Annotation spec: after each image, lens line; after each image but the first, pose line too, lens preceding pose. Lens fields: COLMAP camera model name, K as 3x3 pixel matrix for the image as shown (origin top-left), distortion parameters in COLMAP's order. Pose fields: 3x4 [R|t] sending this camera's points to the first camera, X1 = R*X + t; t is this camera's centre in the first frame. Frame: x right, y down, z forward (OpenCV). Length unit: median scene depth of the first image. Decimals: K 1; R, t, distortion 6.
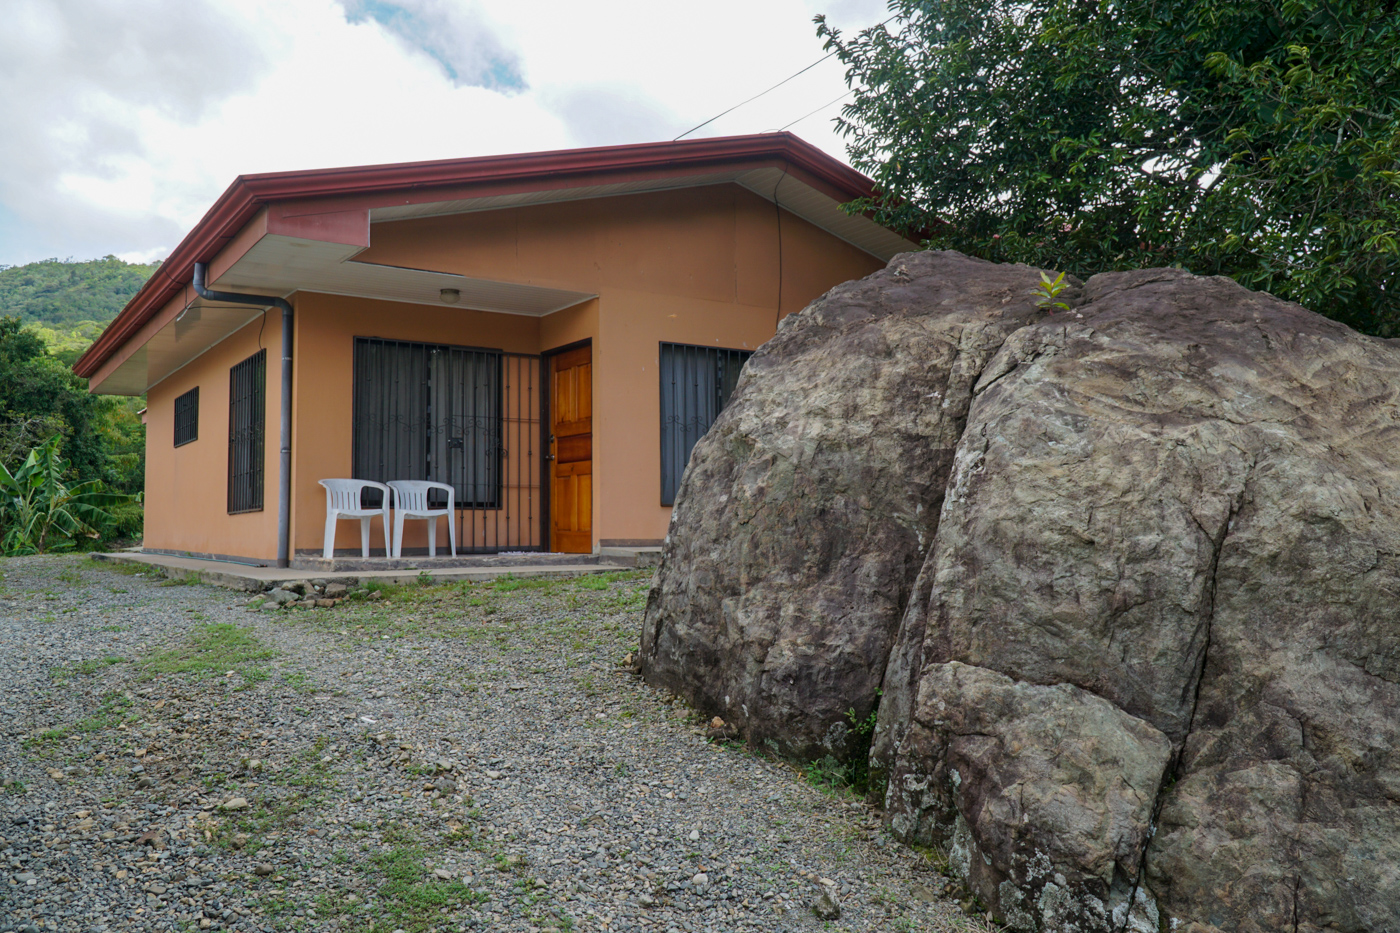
lens RADIAL K [[1126.9, 0, 700.0], [0, 1126.9, 466.5], [0, 0, 1]] dist [0.007526, -0.014418]
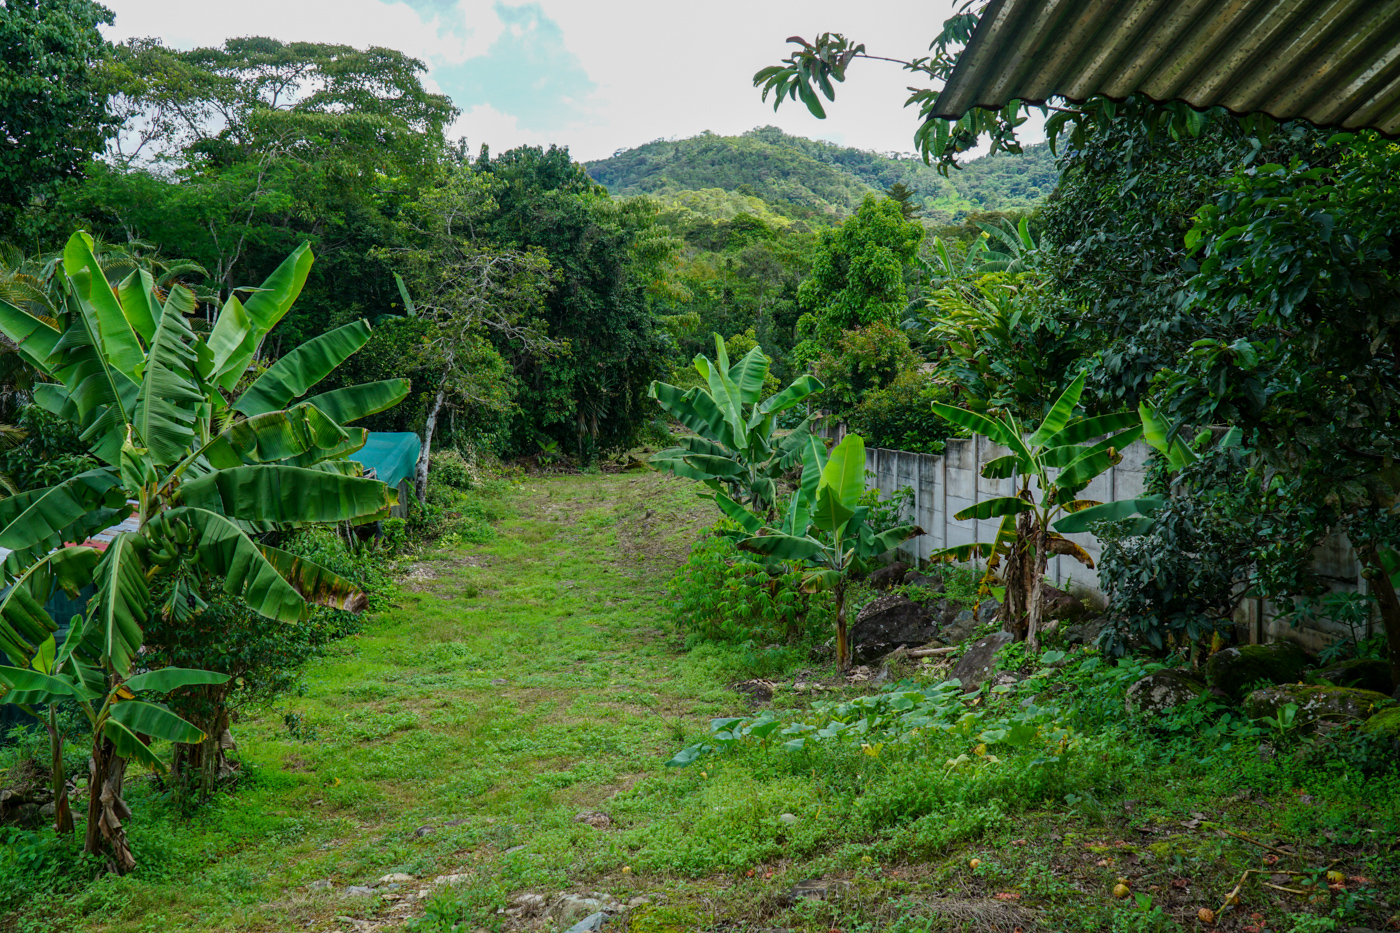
lens RADIAL K [[1126.9, 0, 700.0], [0, 1126.9, 466.5], [0, 0, 1]] dist [0.007526, -0.014418]
pose [[0.880670, 0.037720, -0.472226, -0.125942], [0.022984, 0.992249, 0.122122, -0.000905], [0.473172, -0.118403, 0.872977, 0.308788]]
